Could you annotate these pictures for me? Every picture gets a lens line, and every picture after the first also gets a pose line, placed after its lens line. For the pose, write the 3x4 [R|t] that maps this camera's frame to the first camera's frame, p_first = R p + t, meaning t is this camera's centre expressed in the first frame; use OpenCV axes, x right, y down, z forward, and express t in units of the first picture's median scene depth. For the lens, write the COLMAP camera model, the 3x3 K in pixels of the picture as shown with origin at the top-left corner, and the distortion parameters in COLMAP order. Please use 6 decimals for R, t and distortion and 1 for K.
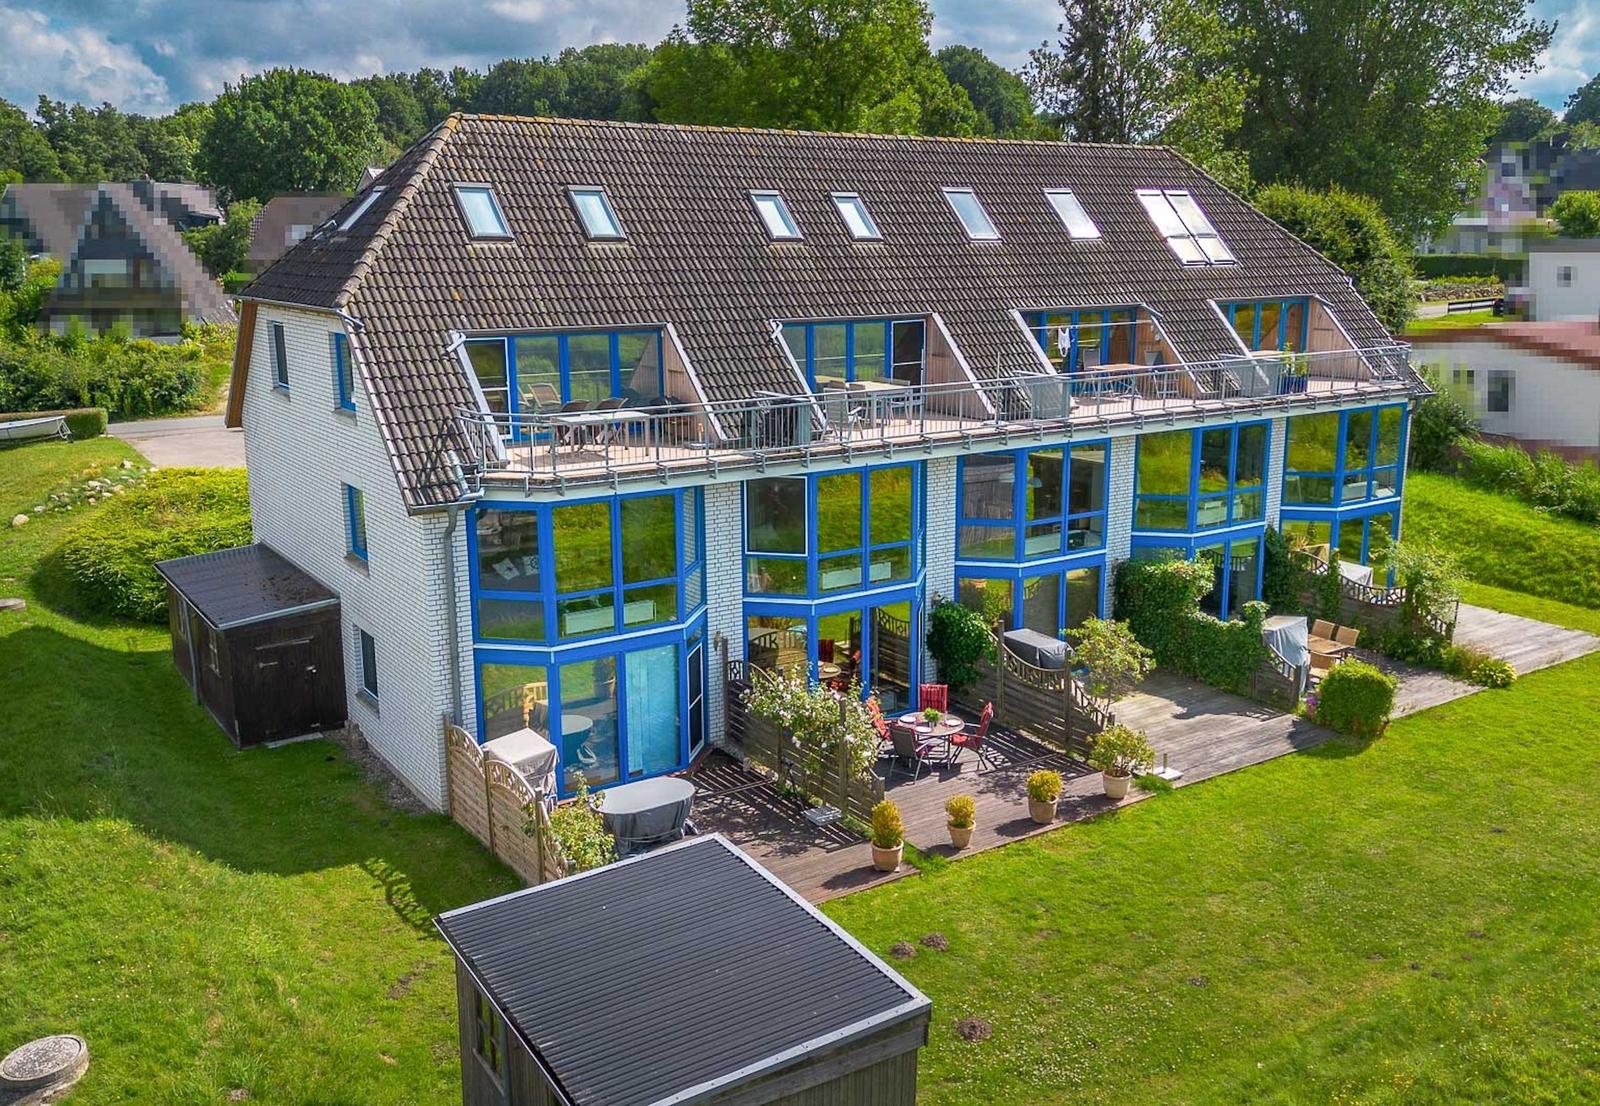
lens RADIAL K [[1328.6, 0, 857.3], [0, 1328.6, 558.2], [0, 0, 1]] dist [0.032681, -0.005355]
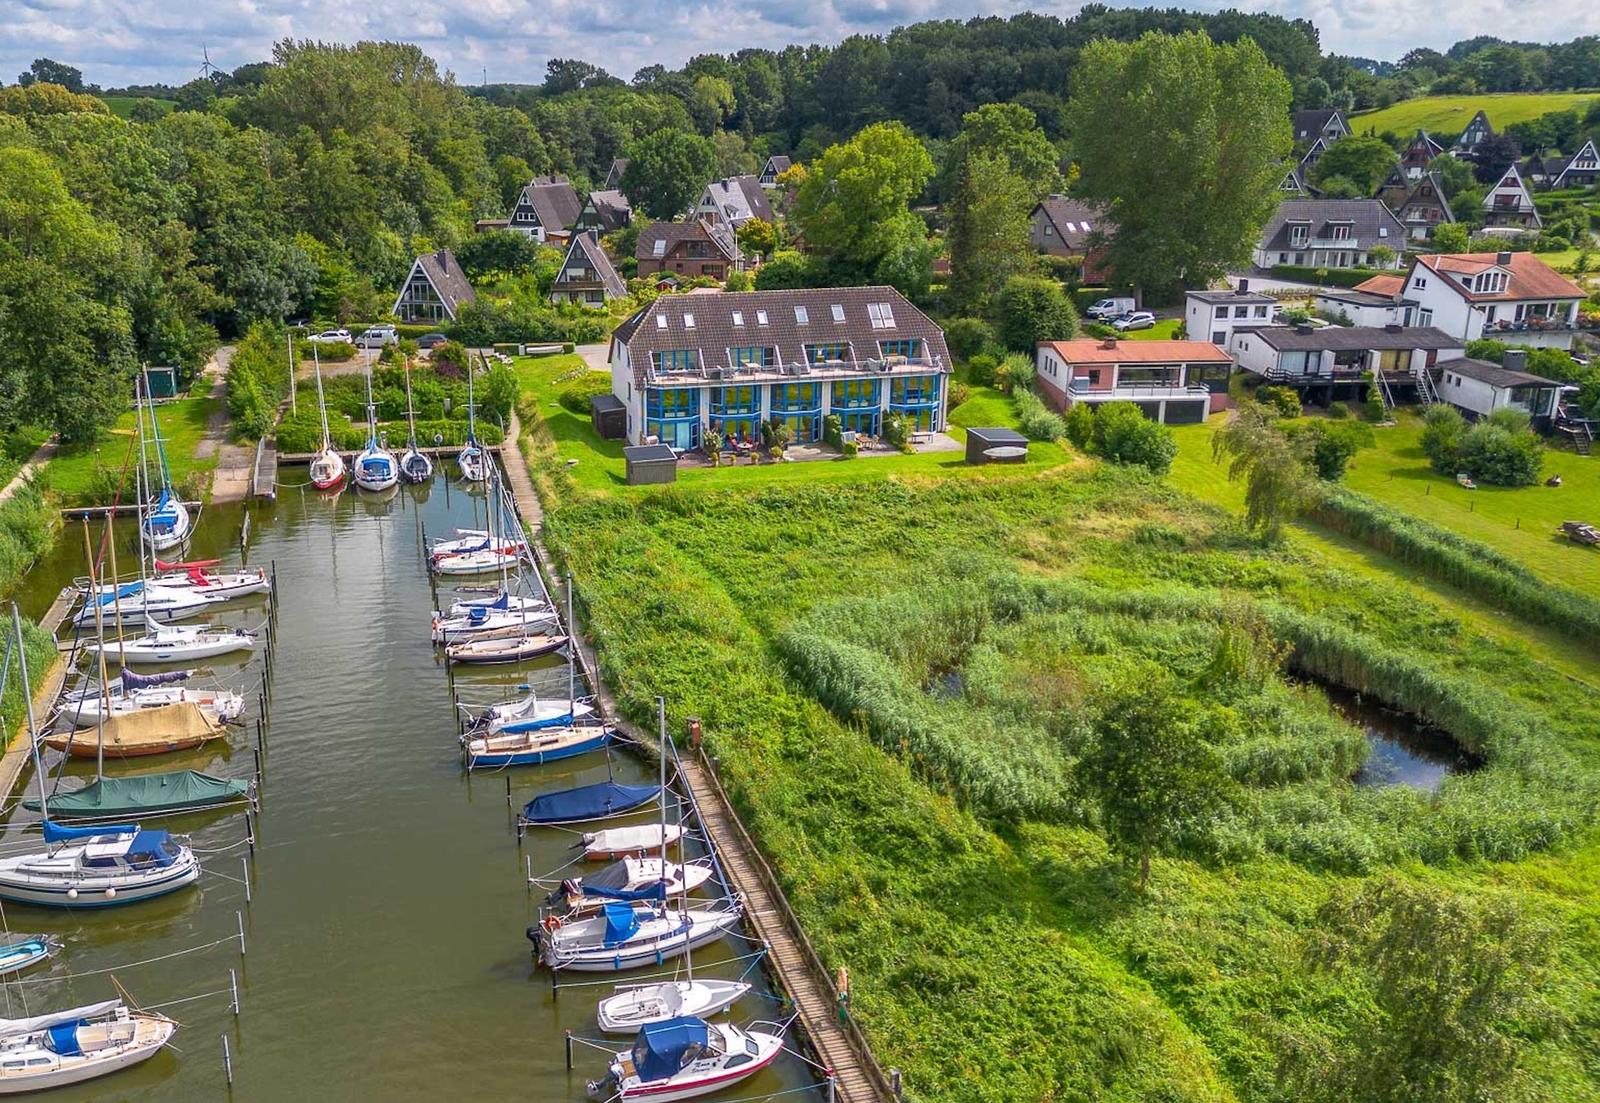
lens RADIAL K [[1328.6, 0, 857.3], [0, 1328.6, 556.7], [0, 0, 1]] dist [0.032681, -0.005355]
pose [[0.958081, 0.101079, -0.268074, 1.560352], [-0.078233, 0.992436, 0.094605, 0.042719], [0.275609, -0.069667, 0.958742, -3.012887]]
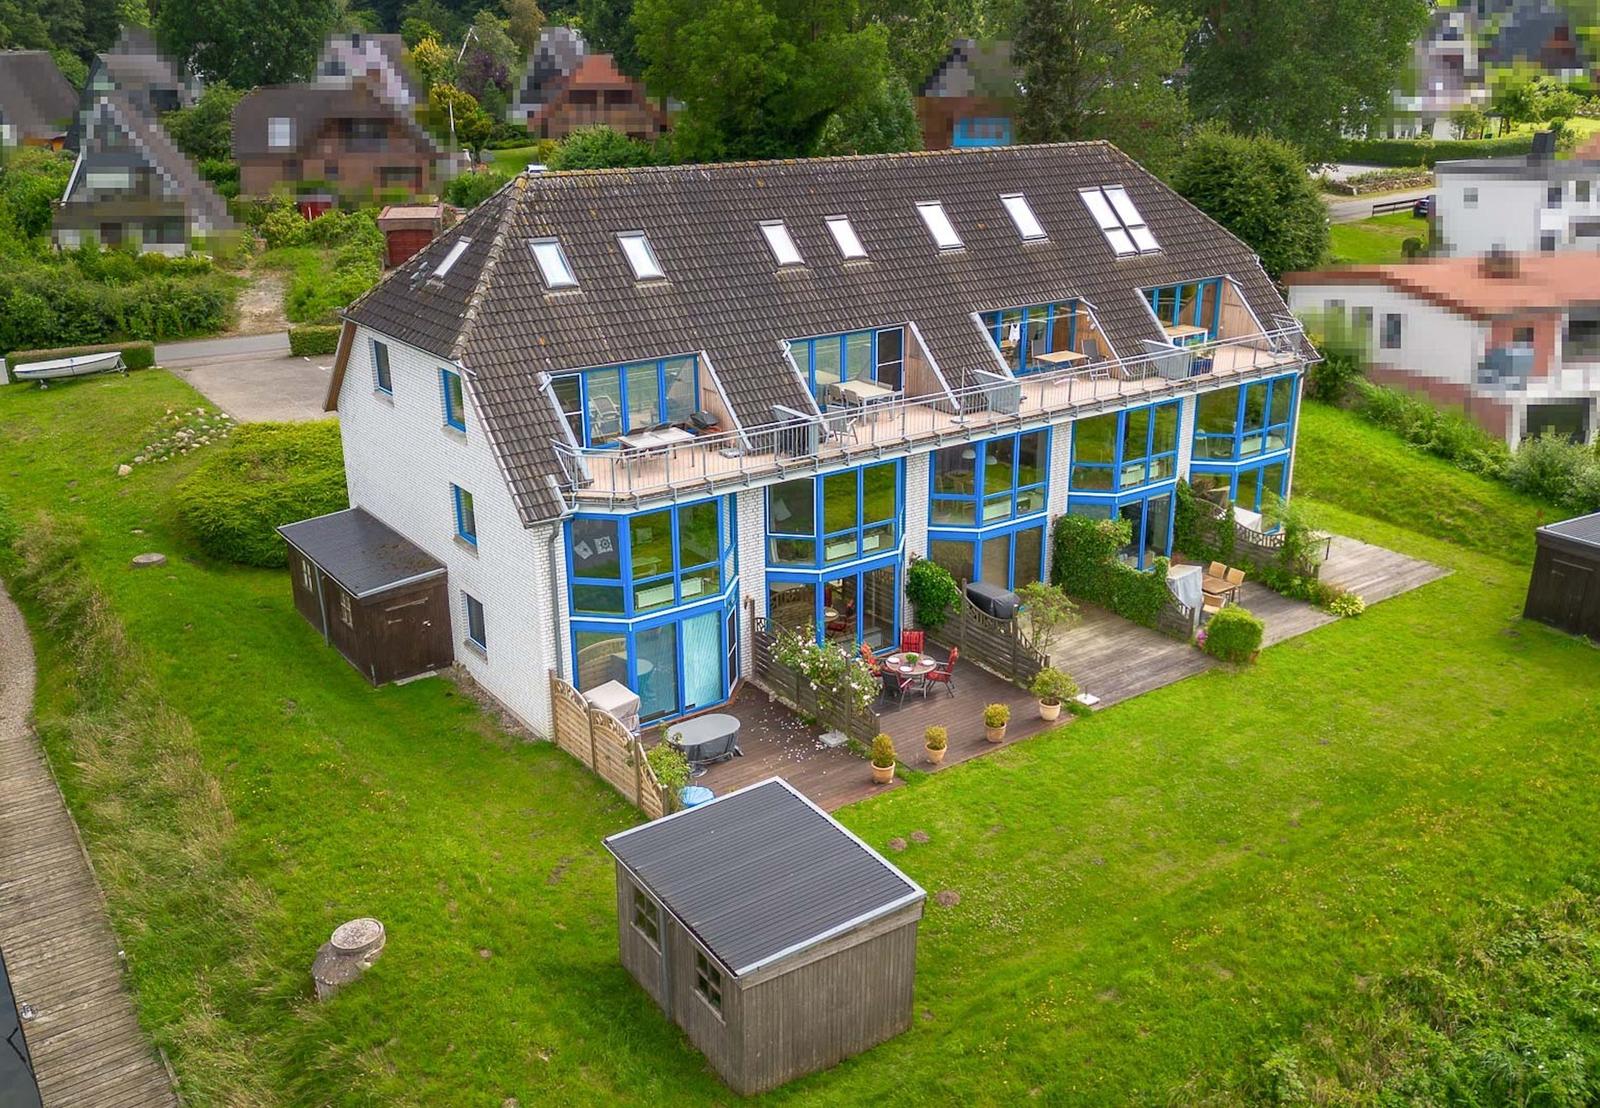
lens RADIAL K [[1331.6, 0, 865.0], [0, 1331.6, 549.6], [0, 0, 1]] dist [0.063603, -0.068384]
pose [[0.999189, -0.008854, 0.039292, -0.039670], [0.004179, 0.993065, 0.117489, -0.137286], [-0.040060, -0.117229, 0.992297, -0.283878]]
